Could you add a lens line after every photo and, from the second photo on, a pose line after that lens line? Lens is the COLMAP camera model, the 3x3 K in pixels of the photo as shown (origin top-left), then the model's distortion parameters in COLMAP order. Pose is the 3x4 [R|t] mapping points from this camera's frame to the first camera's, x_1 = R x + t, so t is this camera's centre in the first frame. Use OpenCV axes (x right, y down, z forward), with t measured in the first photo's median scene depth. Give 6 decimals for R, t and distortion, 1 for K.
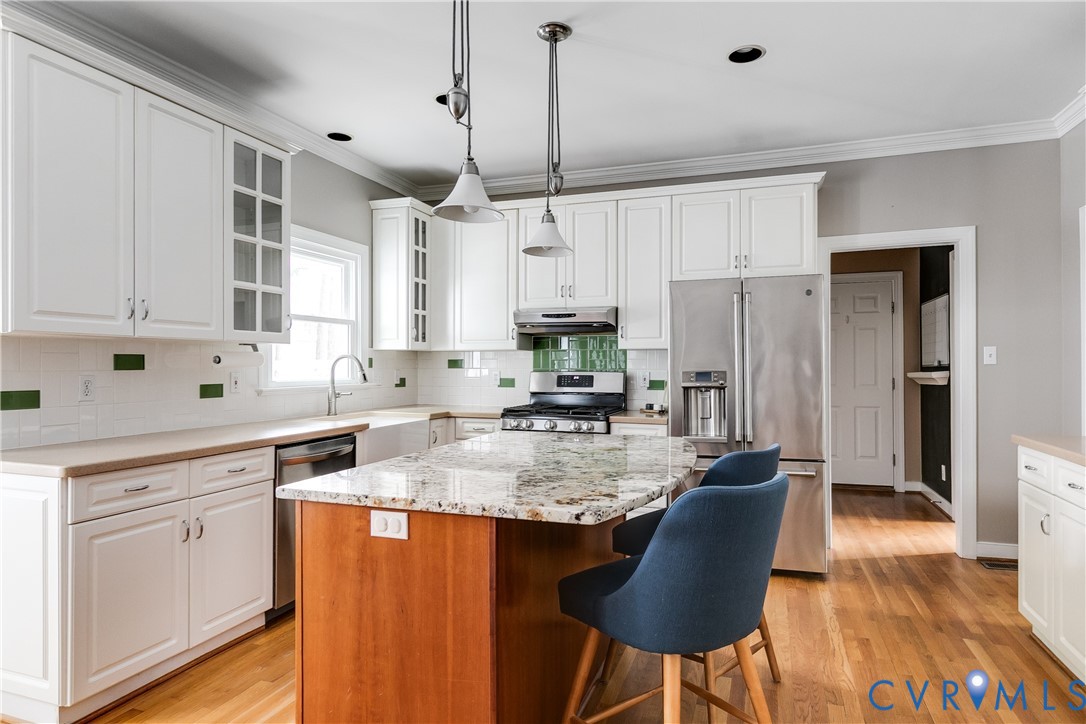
lens RADIAL K [[636.9, 0, 551.8], [0, 636.9, 363.5], [0, 0, 1]] dist [0.008423, 0.000497]
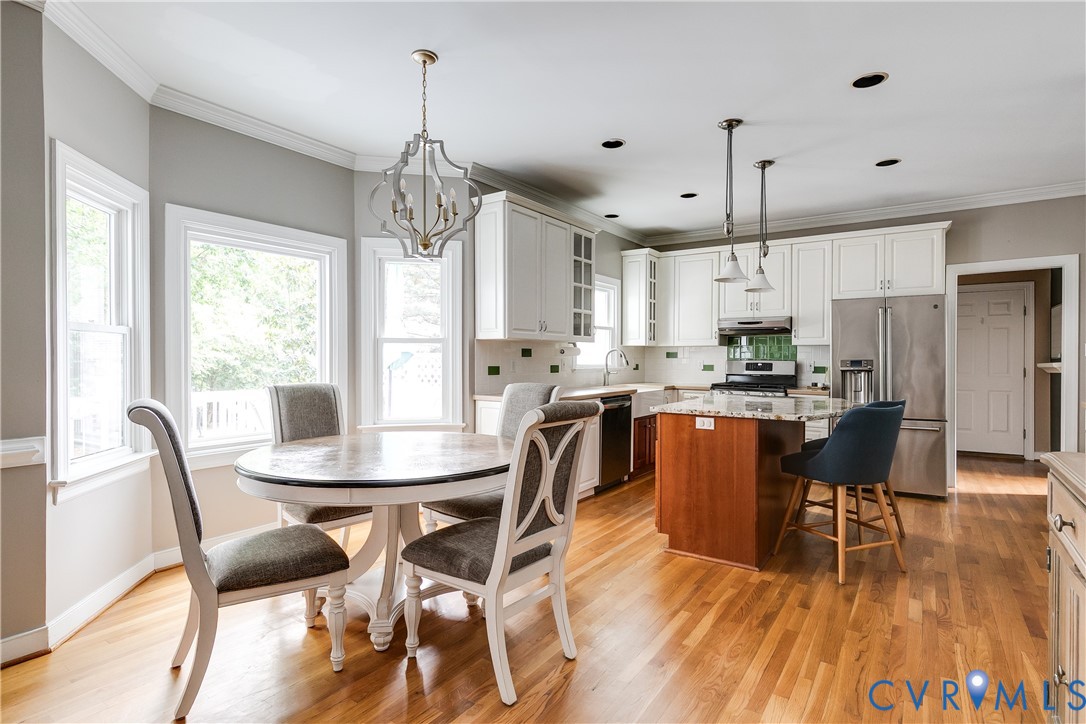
lens RADIAL K [[567.4, 0, 543.9], [0, 567.4, 360.9], [0, 0, 1]] dist [-0.004217, 0.001462]
pose [[0.965334, 0.005707, -0.260957, -0.117537], [-0.003984, 0.999967, 0.007131, 0.007295], [0.260989, -0.005844, 0.965324, -0.456030]]
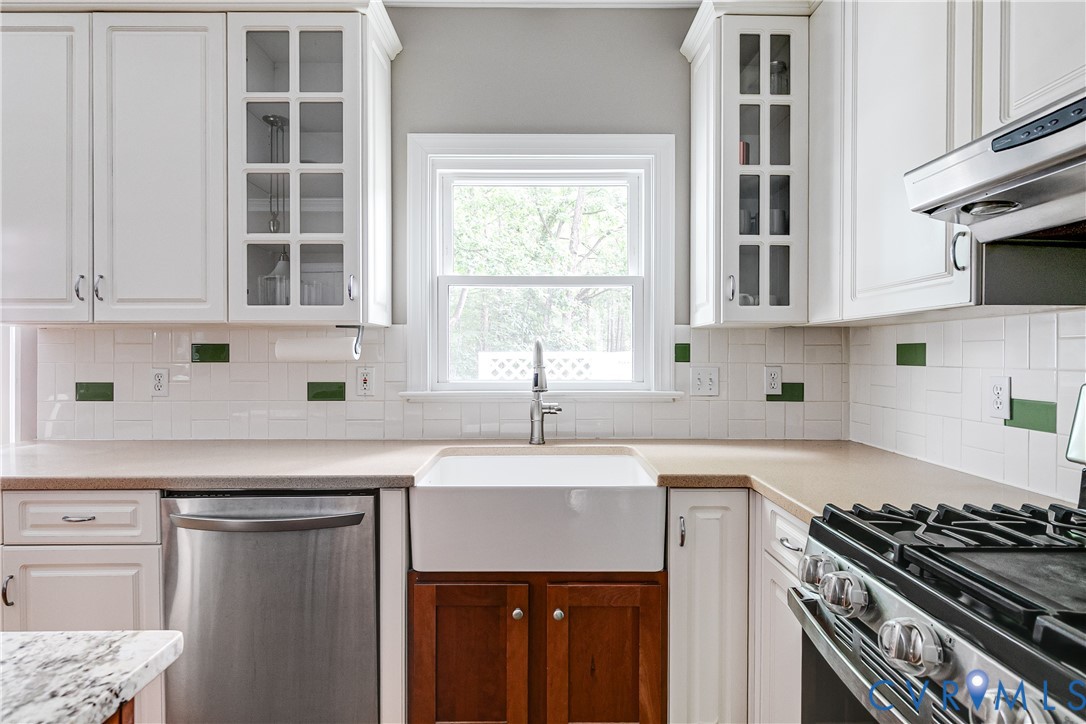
lens RADIAL K [[567.4, 0, 546.5], [0, 567.4, 355.5], [0, 0, 1]] dist [-0.004217, 0.001462]
pose [[0.334771, 0.002096, -0.942297, 0.140000], [0.001740, 0.999994, 0.002843, -0.000204], [0.942298, -0.002591, 0.334765, 0.836275]]
